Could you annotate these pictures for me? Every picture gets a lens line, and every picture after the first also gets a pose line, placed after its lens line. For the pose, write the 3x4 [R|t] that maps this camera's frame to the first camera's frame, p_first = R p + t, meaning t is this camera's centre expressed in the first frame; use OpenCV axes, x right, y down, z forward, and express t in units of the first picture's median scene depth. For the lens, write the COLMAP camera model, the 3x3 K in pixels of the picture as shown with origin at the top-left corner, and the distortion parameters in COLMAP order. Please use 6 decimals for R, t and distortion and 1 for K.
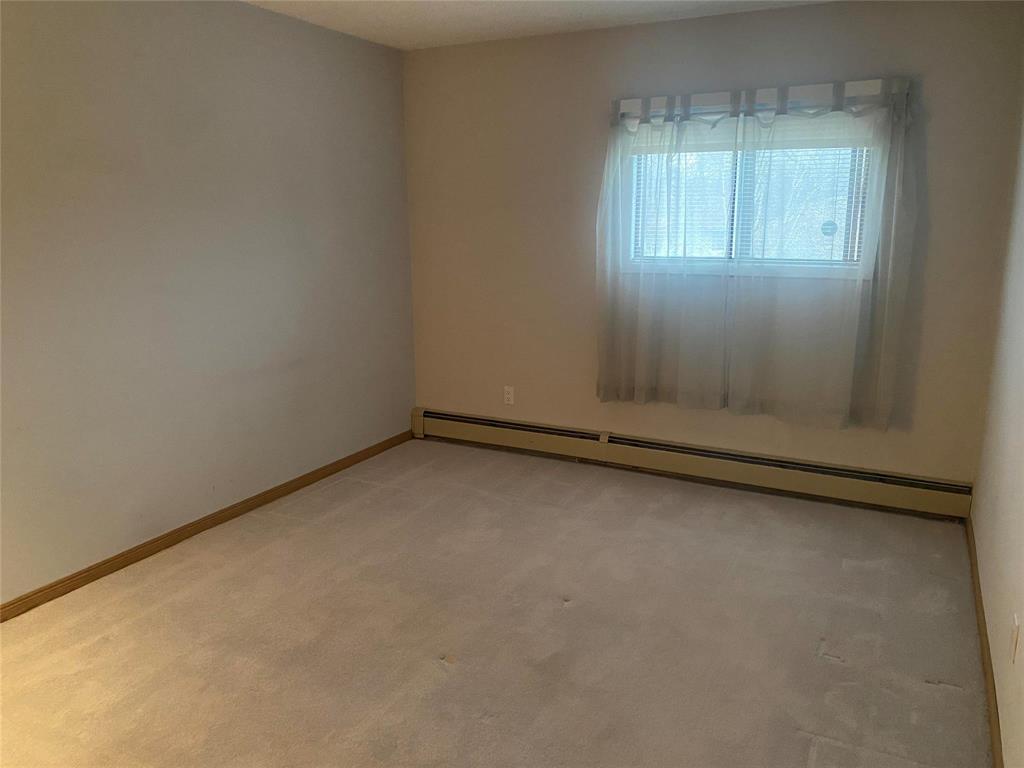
lens RADIAL K [[794.7, 0, 517.1], [0, 794.7, 388.5], [0, 0, 1]] dist [0.004880, 0.004298]
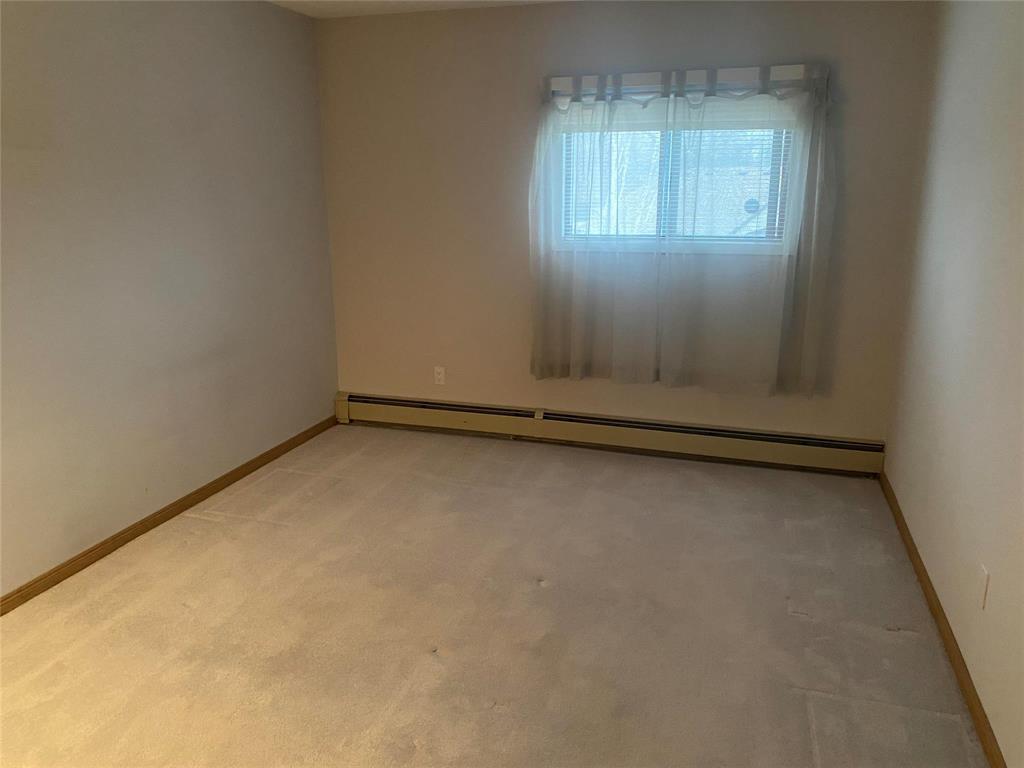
lens RADIAL K [[788.3, 0, 512.0], [0, 788.3, 384.0], [0, 0, 1]] dist [0.009596, -0.003901]
pose [[0.985467, -0.040753, 0.164907, -0.100458], [0.035679, 0.998798, 0.033617, -0.013639], [-0.166079, -0.027244, 0.985736, 0.020370]]
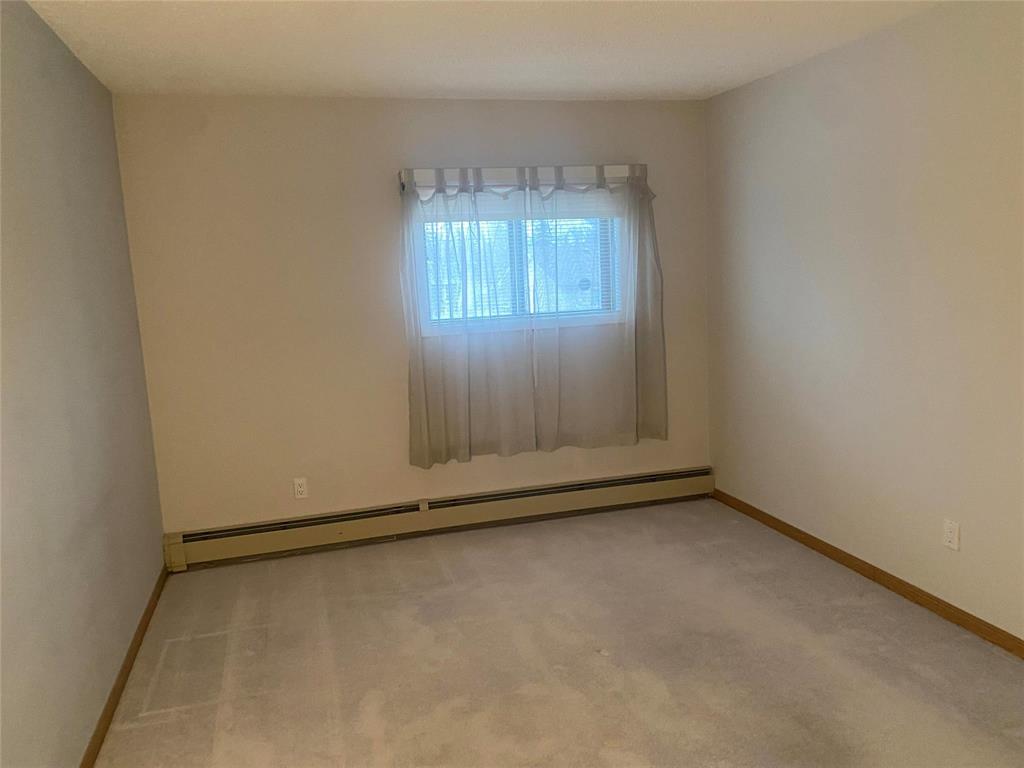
lens RADIAL K [[772.0, 0, 510.7], [0, 772.0, 381.8], [0, 0, 1]] dist [0.075479, -0.082038]
pose [[0.718285, -0.131166, 0.683274, -0.507345], [0.194752, 0.980714, -0.016466, -0.058561], [-0.667936, 0.144896, 0.729977, 0.240761]]
